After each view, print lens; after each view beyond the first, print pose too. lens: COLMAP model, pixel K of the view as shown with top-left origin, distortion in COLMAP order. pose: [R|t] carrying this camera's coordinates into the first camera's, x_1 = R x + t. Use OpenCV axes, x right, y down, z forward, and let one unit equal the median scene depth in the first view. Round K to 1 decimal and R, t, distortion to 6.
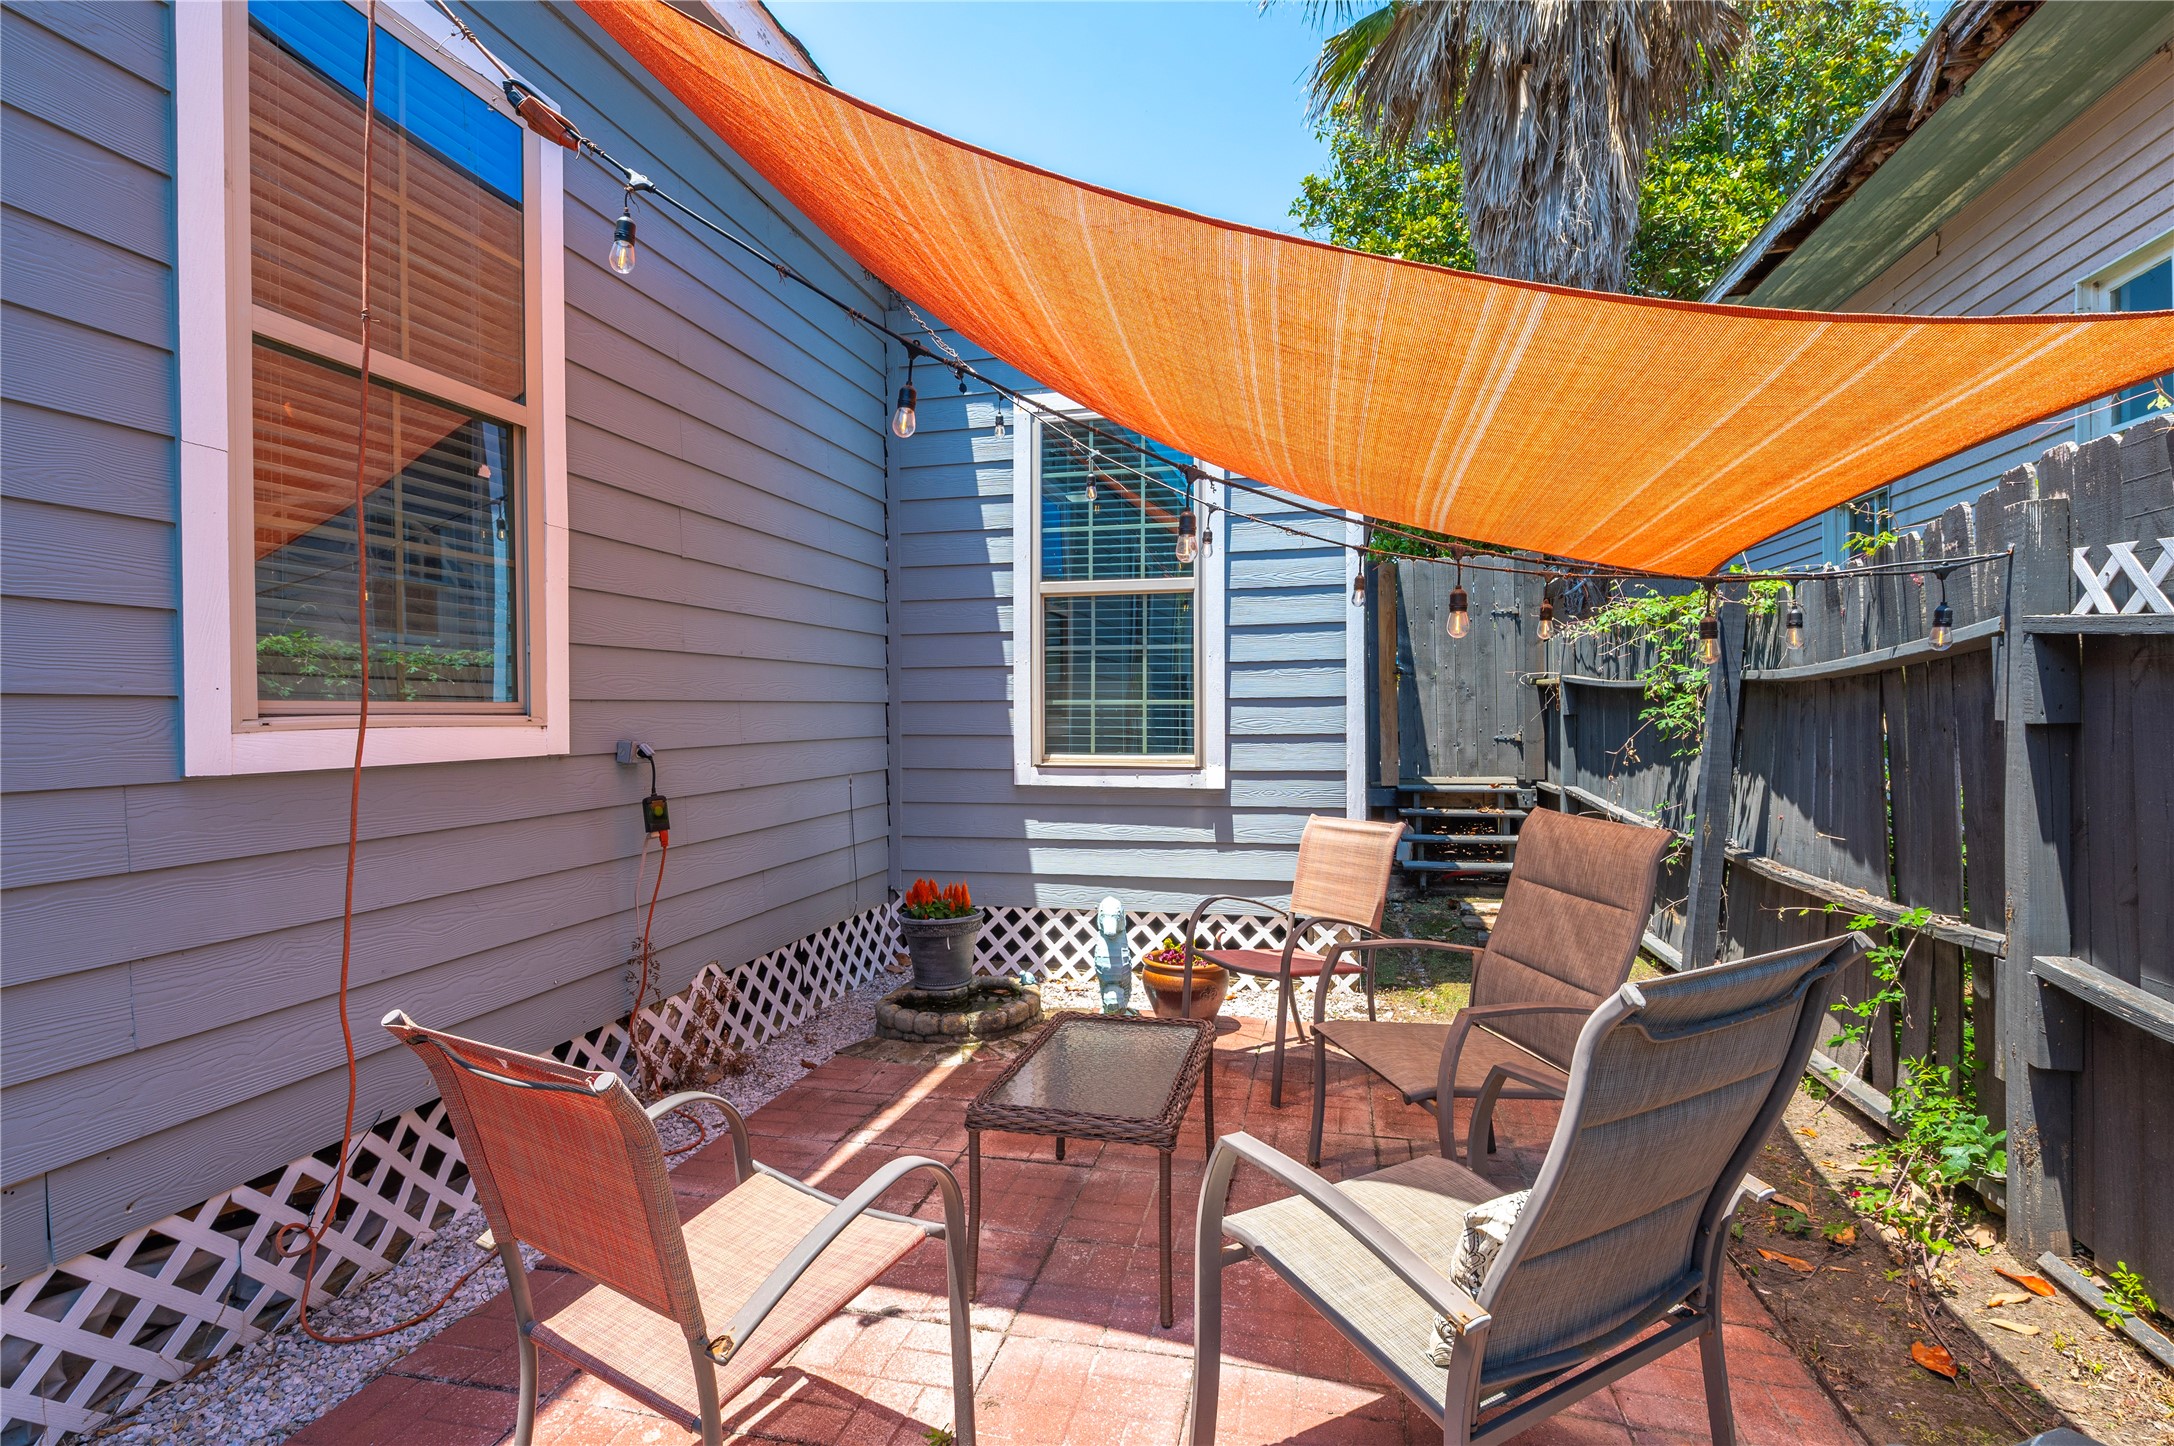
lens RADIAL K [[1072.4, 0, 1087.0], [0, 1072.4, 723.0], [0, 0, 1]] dist [-0.012369, -0.000440]
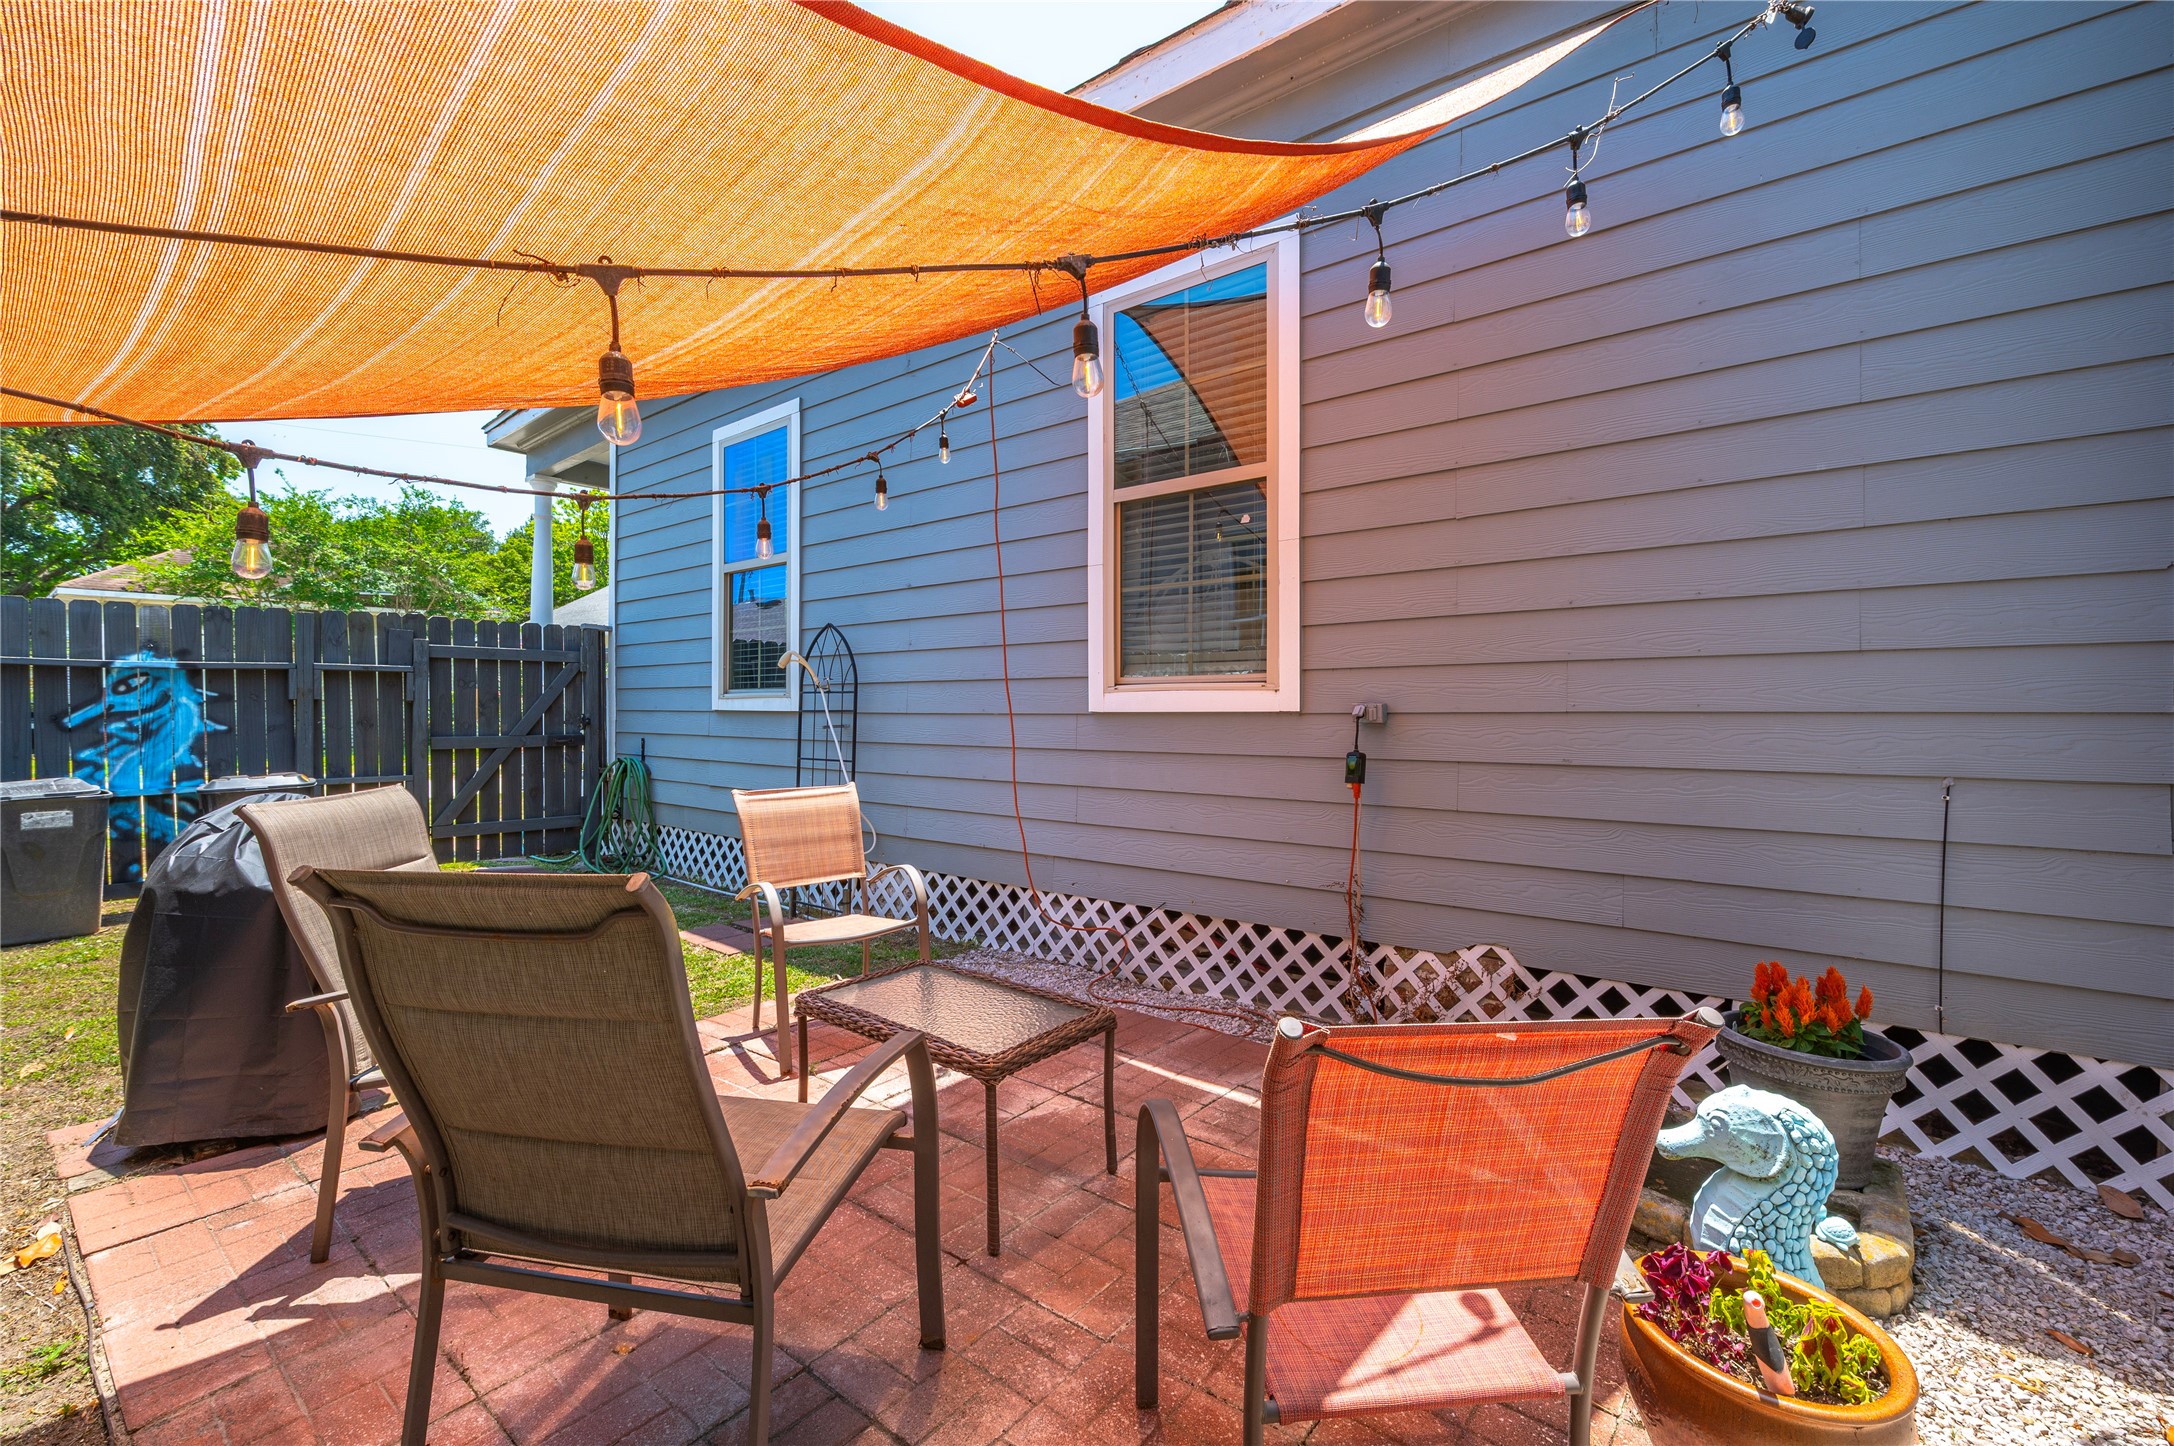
lens RADIAL K [[888.5, 0, 1113.5], [0, 888.5, 715.5], [0, 0, 1]] dist [-0.010399, -0.000174]
pose [[-0.425061, 0.019121, -0.904963, 0.773774], [-0.003234, 0.999738, 0.022642, 0.013557], [0.905159, 0.012551, -0.424888, 1.645674]]
